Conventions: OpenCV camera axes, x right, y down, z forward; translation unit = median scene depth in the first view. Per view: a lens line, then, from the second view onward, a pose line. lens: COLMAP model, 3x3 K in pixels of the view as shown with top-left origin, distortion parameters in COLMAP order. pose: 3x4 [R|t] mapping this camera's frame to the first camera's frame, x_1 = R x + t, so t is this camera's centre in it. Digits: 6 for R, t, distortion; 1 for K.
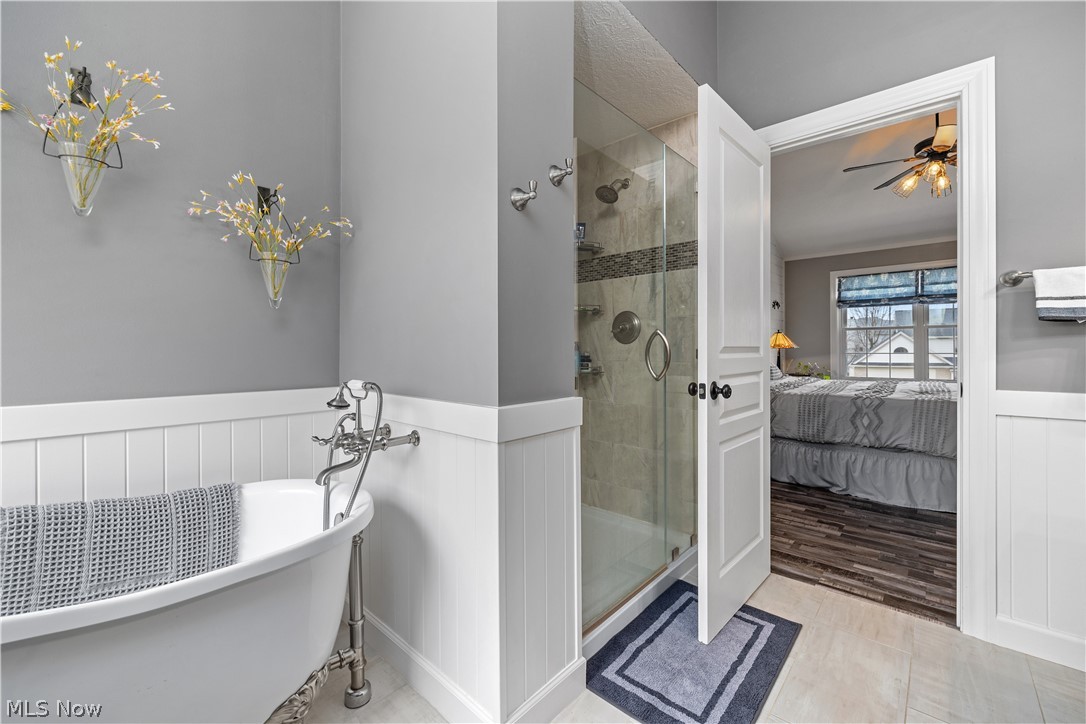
lens RADIAL K [[442.1, 0, 545.8], [0, 442.1, 353.1], [0, 0, 1]] dist [-0.003217, 0.000383]
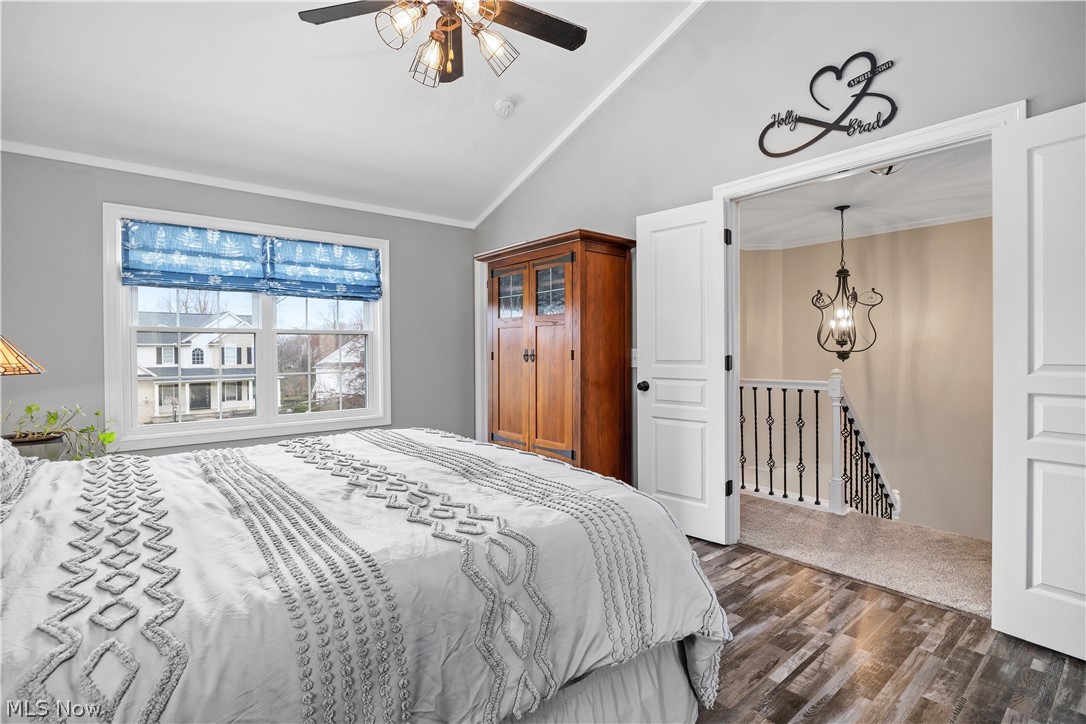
lens RADIAL K [[508.4, 0, 547.3], [0, 508.4, 358.4], [0, 0, 1]] dist [-0.018466, -0.000143]
pose [[0.143628, -0.010956, 0.989571, 0.208183], [0.018443, 0.999795, 0.008393, -0.019712], [-0.989460, 0.017045, 0.143801, 0.501156]]
